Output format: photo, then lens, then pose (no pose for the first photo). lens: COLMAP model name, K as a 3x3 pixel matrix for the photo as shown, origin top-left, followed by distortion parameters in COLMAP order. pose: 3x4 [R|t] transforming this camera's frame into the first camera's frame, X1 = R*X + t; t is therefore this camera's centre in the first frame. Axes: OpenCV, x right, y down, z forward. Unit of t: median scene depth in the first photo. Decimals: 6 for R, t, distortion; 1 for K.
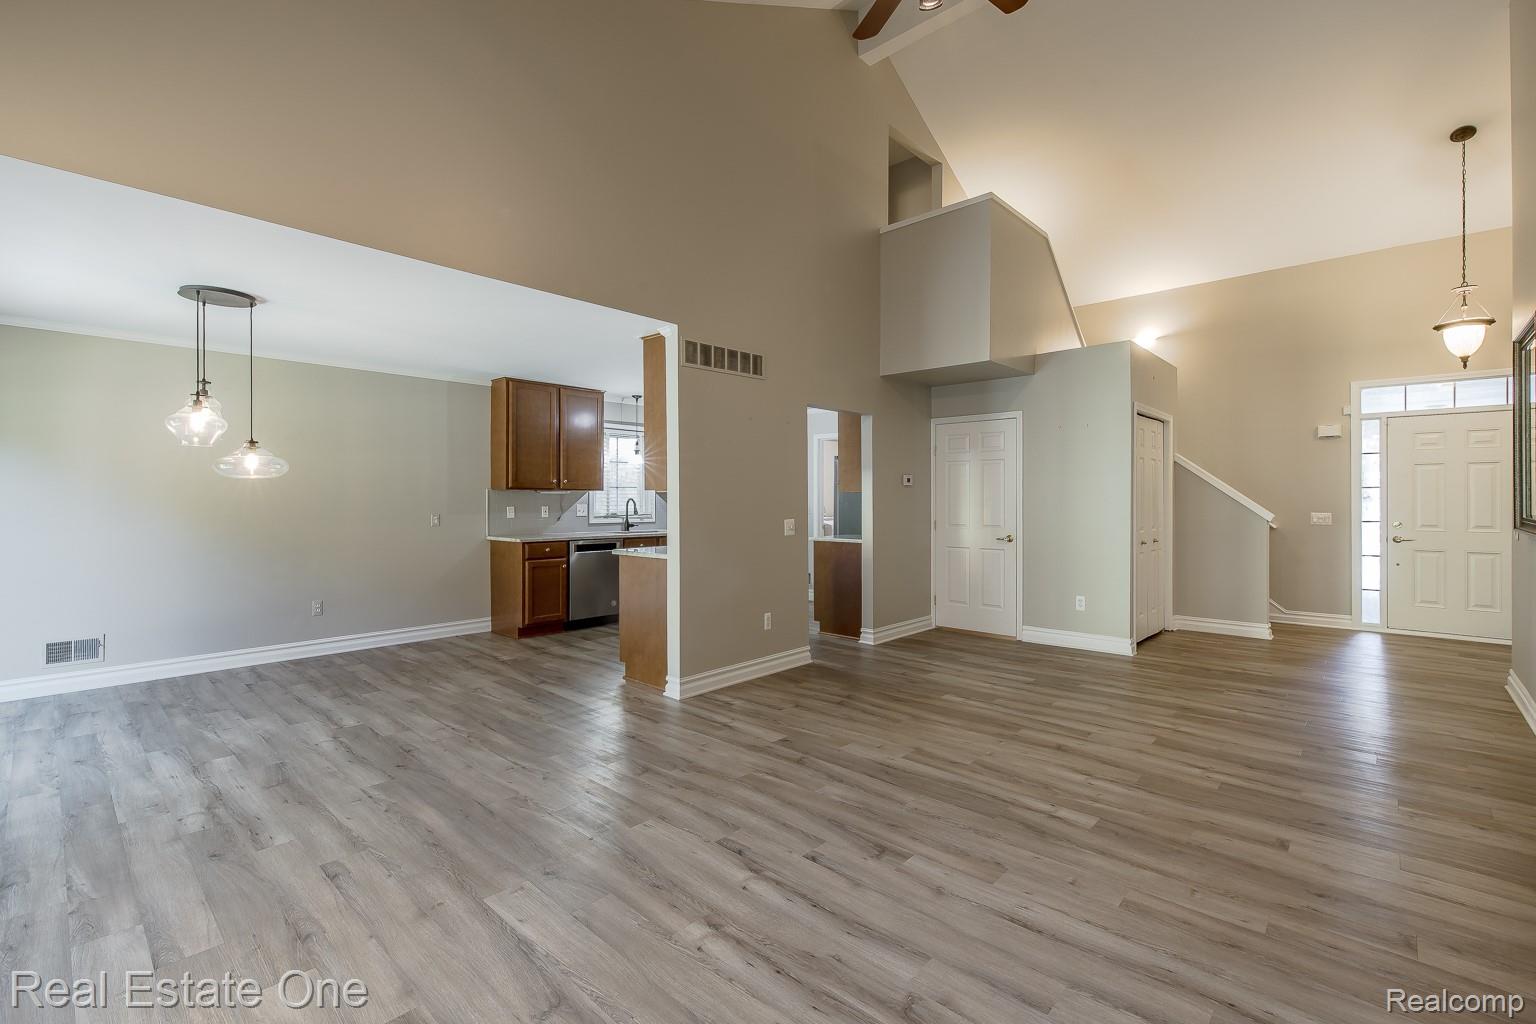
lens RADIAL K [[670.7, 0, 760.9], [0, 670.7, 495.5], [0, 0, 1]] dist [0.004486, -0.000449]
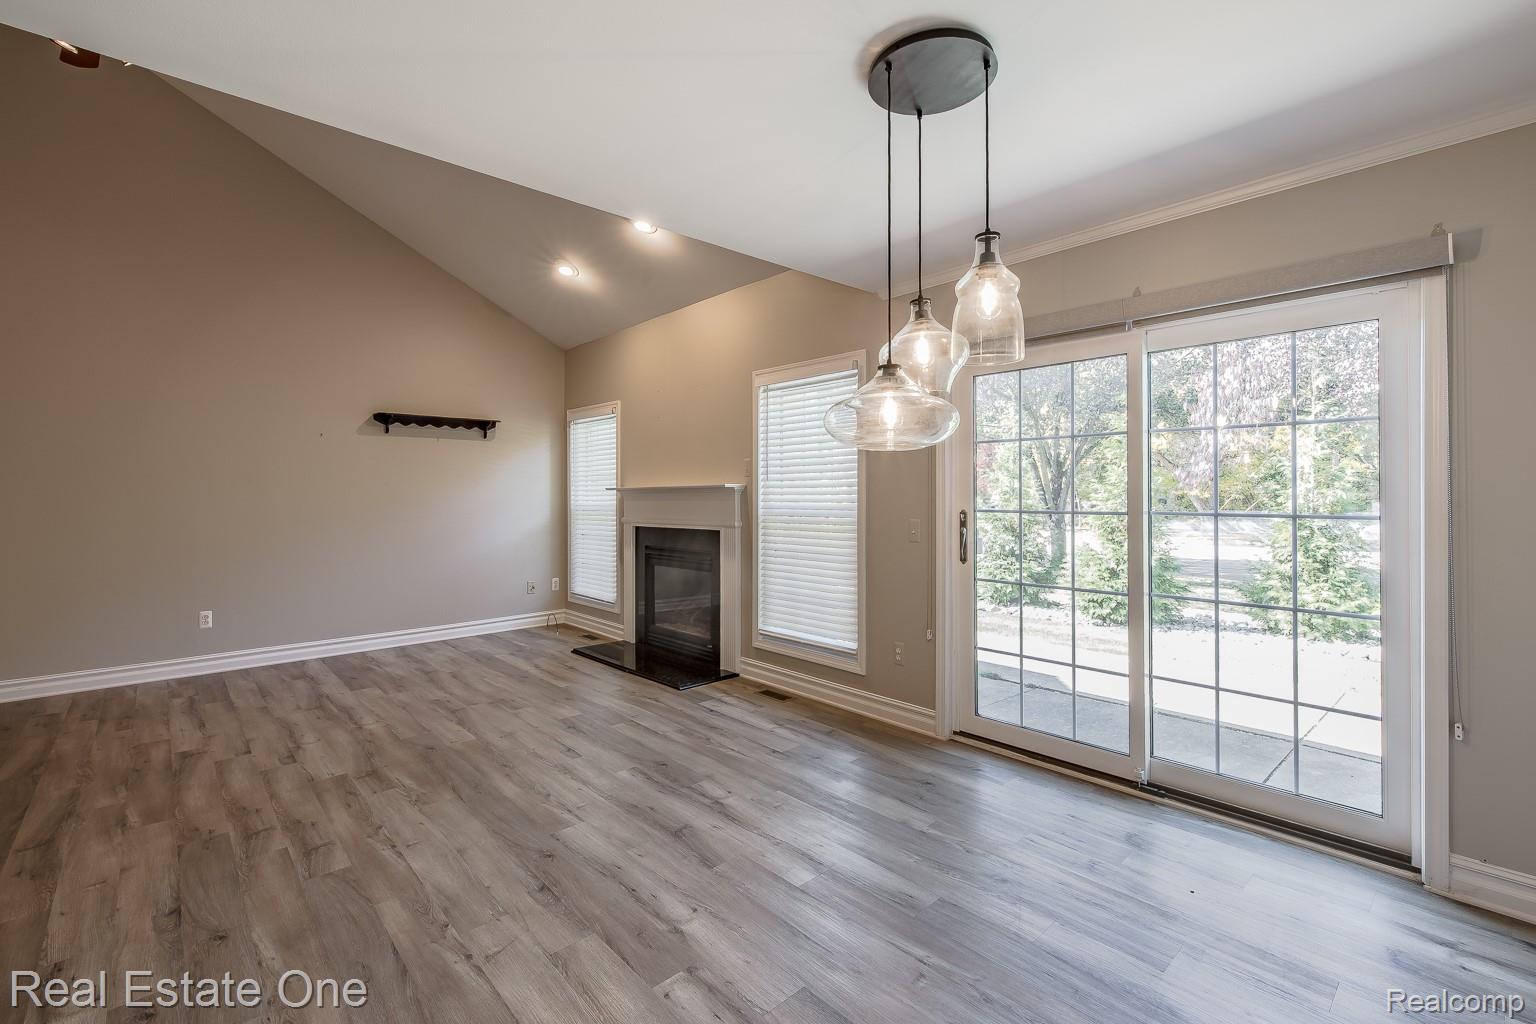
lens RADIAL K [[670.7, 0, 760.9], [0, 670.7, 495.5], [0, 0, 1]] dist [0.004486, -0.000449]
pose [[-0.996123, 0.002349, 0.087939, -0.591803], [0.001854, 0.999982, -0.005713, 0.004998], [-0.087951, -0.005528, -0.996109, 1.218118]]
